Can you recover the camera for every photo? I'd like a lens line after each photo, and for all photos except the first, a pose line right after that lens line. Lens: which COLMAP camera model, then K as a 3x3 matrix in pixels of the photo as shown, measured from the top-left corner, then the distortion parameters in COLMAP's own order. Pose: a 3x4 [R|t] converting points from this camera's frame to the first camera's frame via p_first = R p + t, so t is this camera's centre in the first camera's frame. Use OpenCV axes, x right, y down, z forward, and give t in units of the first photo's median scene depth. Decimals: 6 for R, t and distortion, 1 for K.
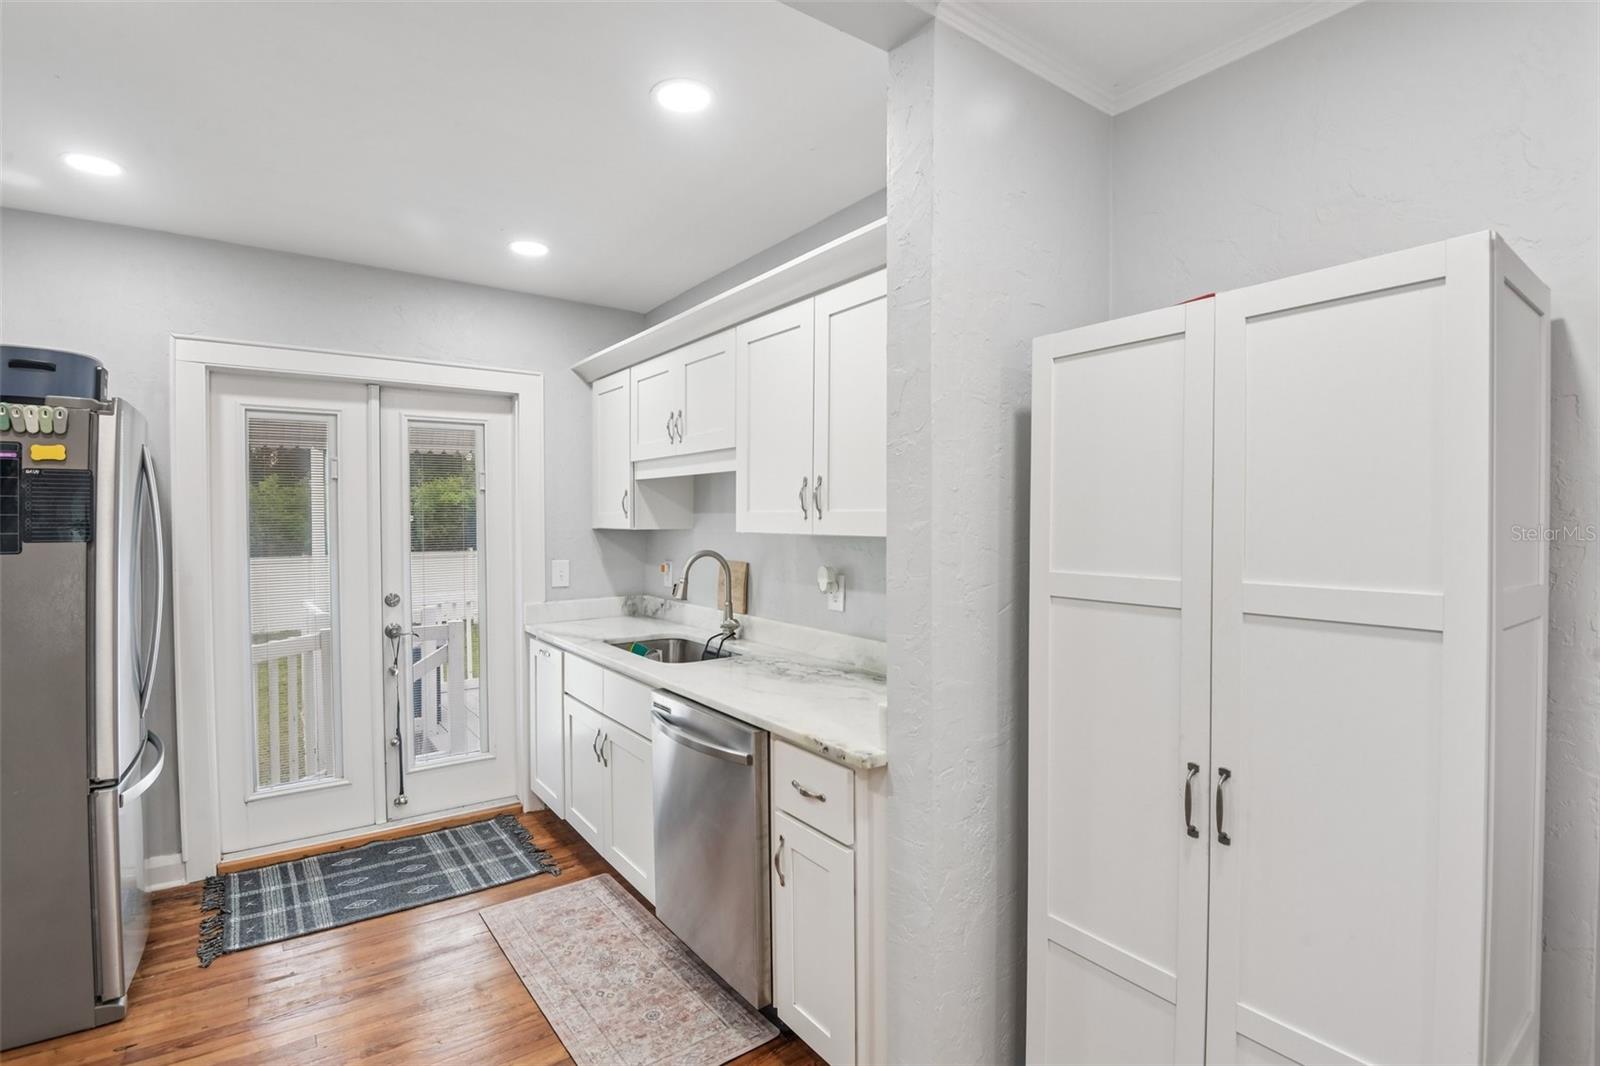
lens RADIAL K [[754.4, 0, 783.0], [0, 754.4, 519.9], [0, 0, 1]] dist [-0.023916, -0.005468]
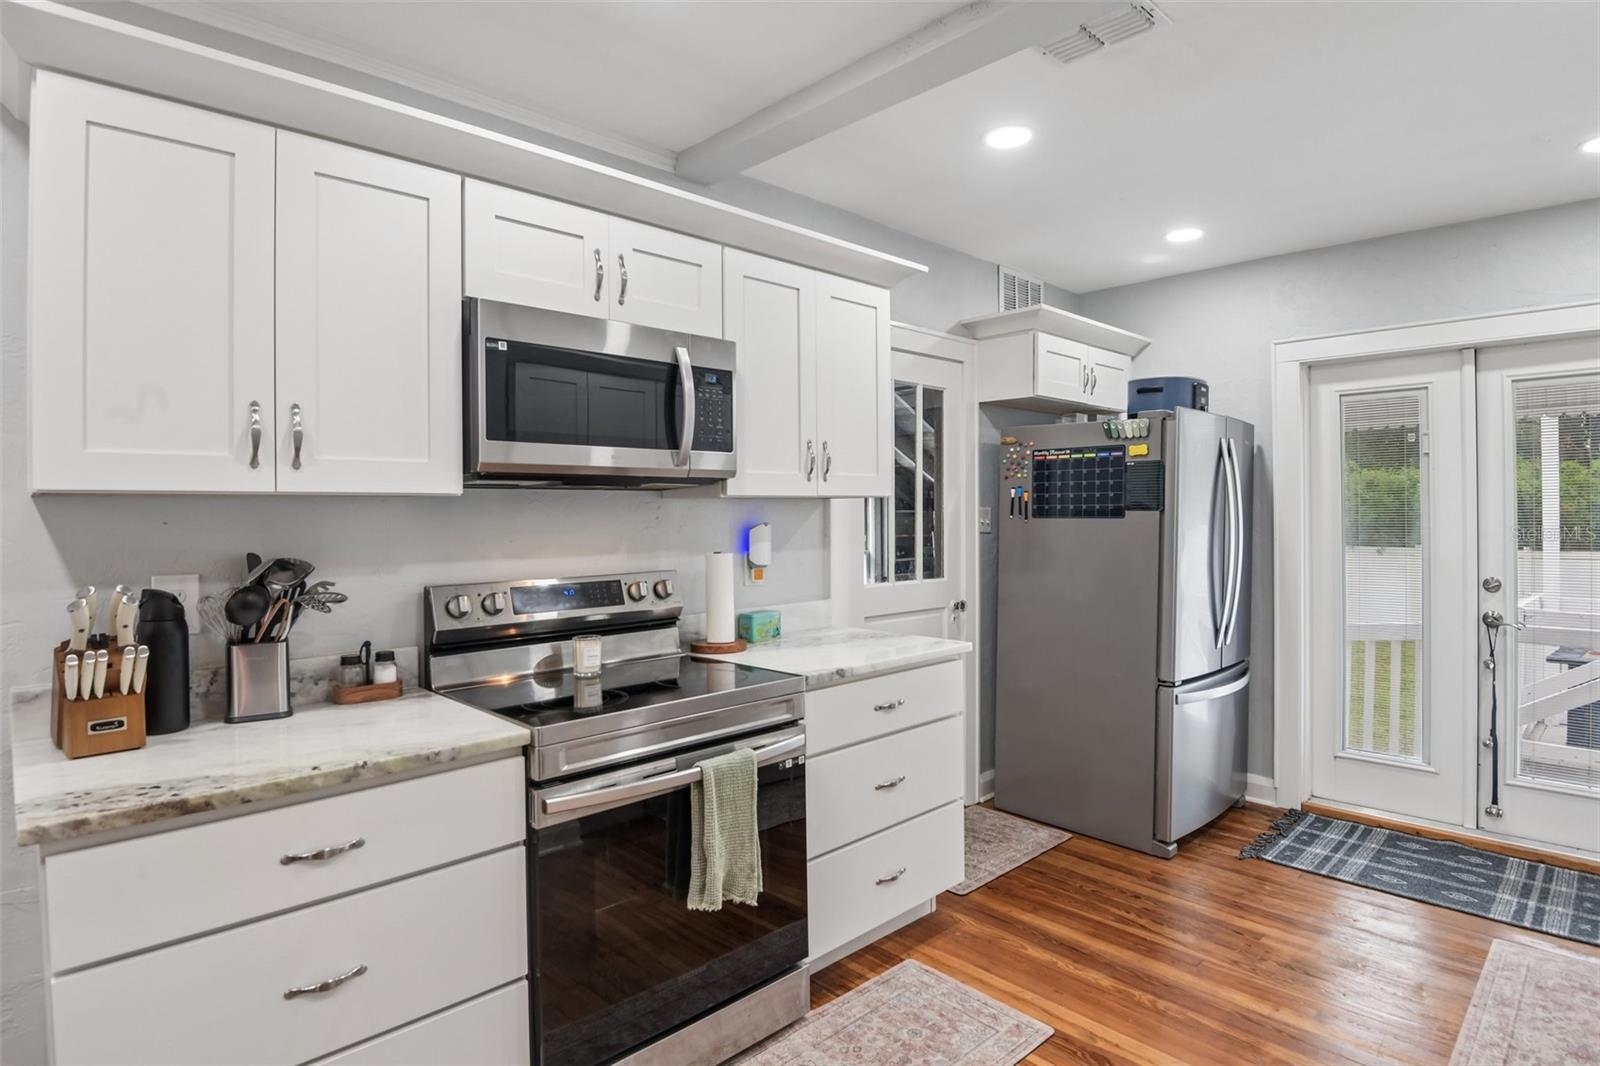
lens RADIAL K [[885.0, 0, 850.8], [0, 885.0, 509.6], [0, 0, 1]] dist [-0.007957, -0.017478]
pose [[0.186351, -0.001298, -0.982482, 0.490681], [0.004342, 0.999990, -0.000497, 0.019142], [0.982474, -0.004173, 0.186355, 0.075394]]
